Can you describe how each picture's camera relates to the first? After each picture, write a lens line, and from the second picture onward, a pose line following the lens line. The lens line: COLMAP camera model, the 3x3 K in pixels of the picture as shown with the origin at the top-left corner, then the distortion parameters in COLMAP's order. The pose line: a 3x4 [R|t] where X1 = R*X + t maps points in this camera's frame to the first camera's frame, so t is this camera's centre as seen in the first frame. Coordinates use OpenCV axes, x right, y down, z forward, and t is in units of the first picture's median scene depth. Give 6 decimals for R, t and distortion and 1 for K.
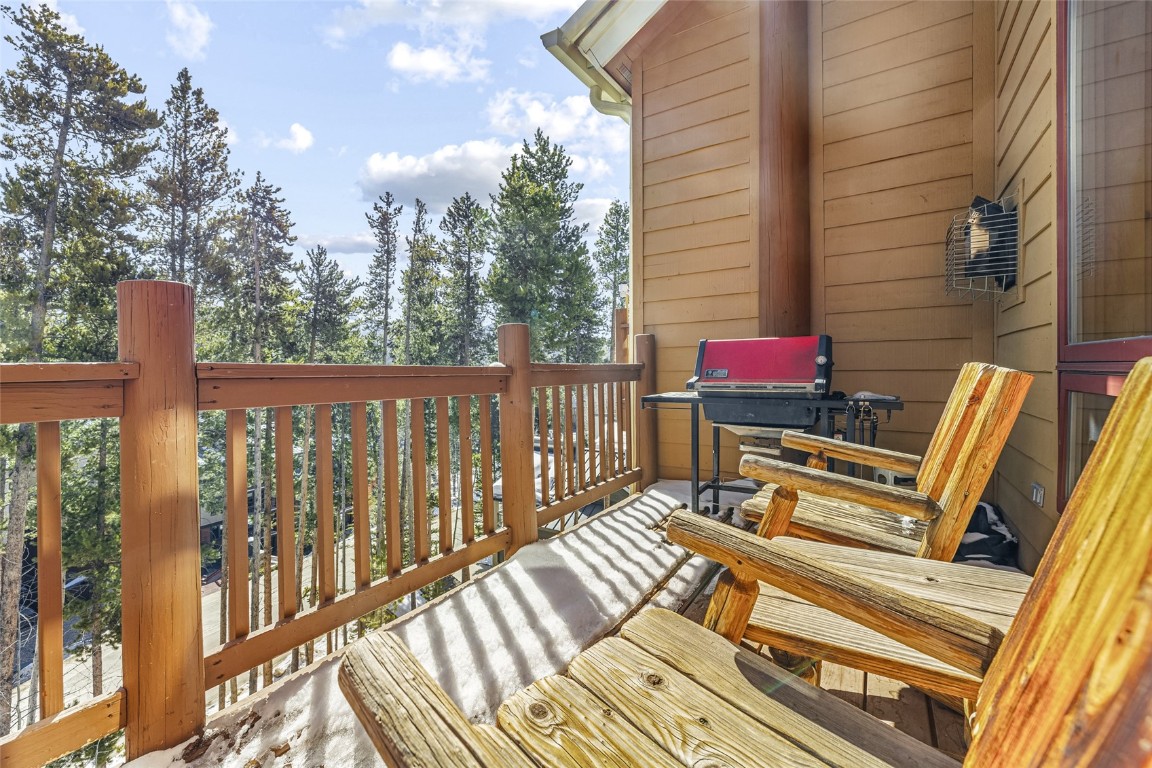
lens RADIAL K [[485.1, 0, 580.7], [0, 485.1, 370.7], [0, 0, 1]] dist [-0.000133, -0.000246]
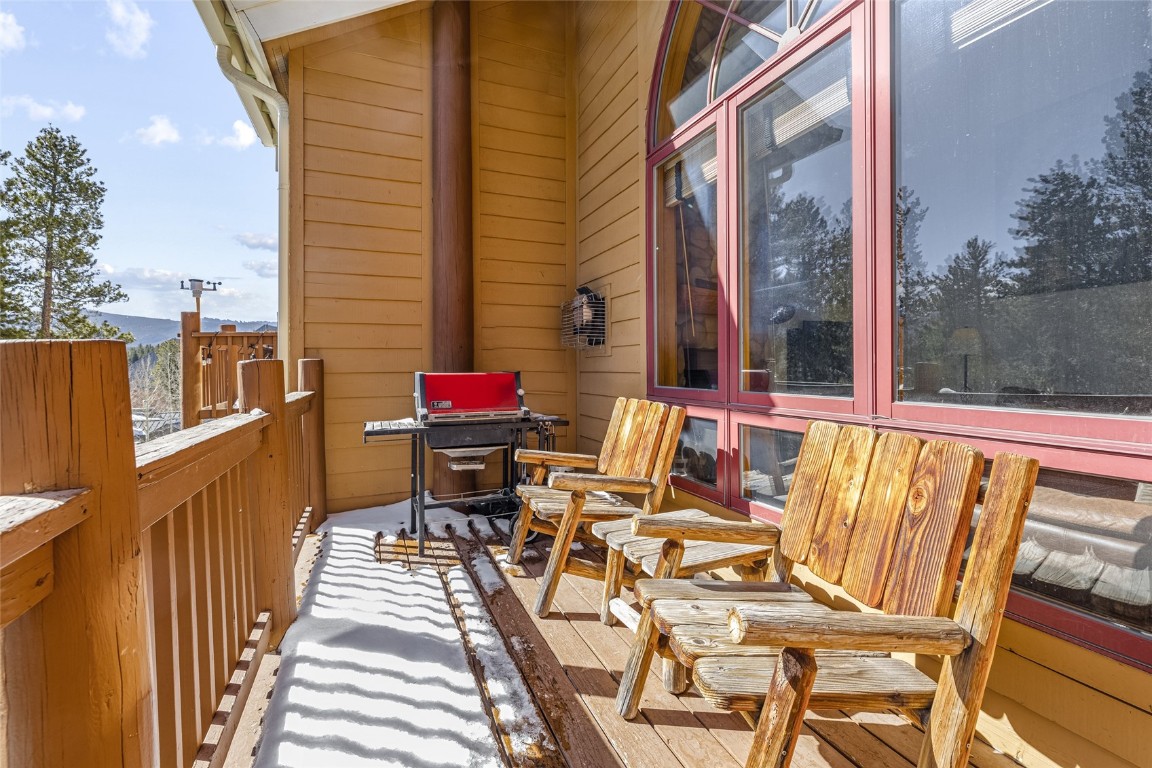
lens RADIAL K [[485.1, 0, 580.7], [0, 485.1, 370.7], [0, 0, 1]] dist [-0.000133, -0.000246]
pose [[0.576236, 0.007192, 0.817252, -0.489589], [-0.000190, 0.999962, -0.008666, -0.069160], [-0.817284, 0.004838, 0.576215, 0.097353]]
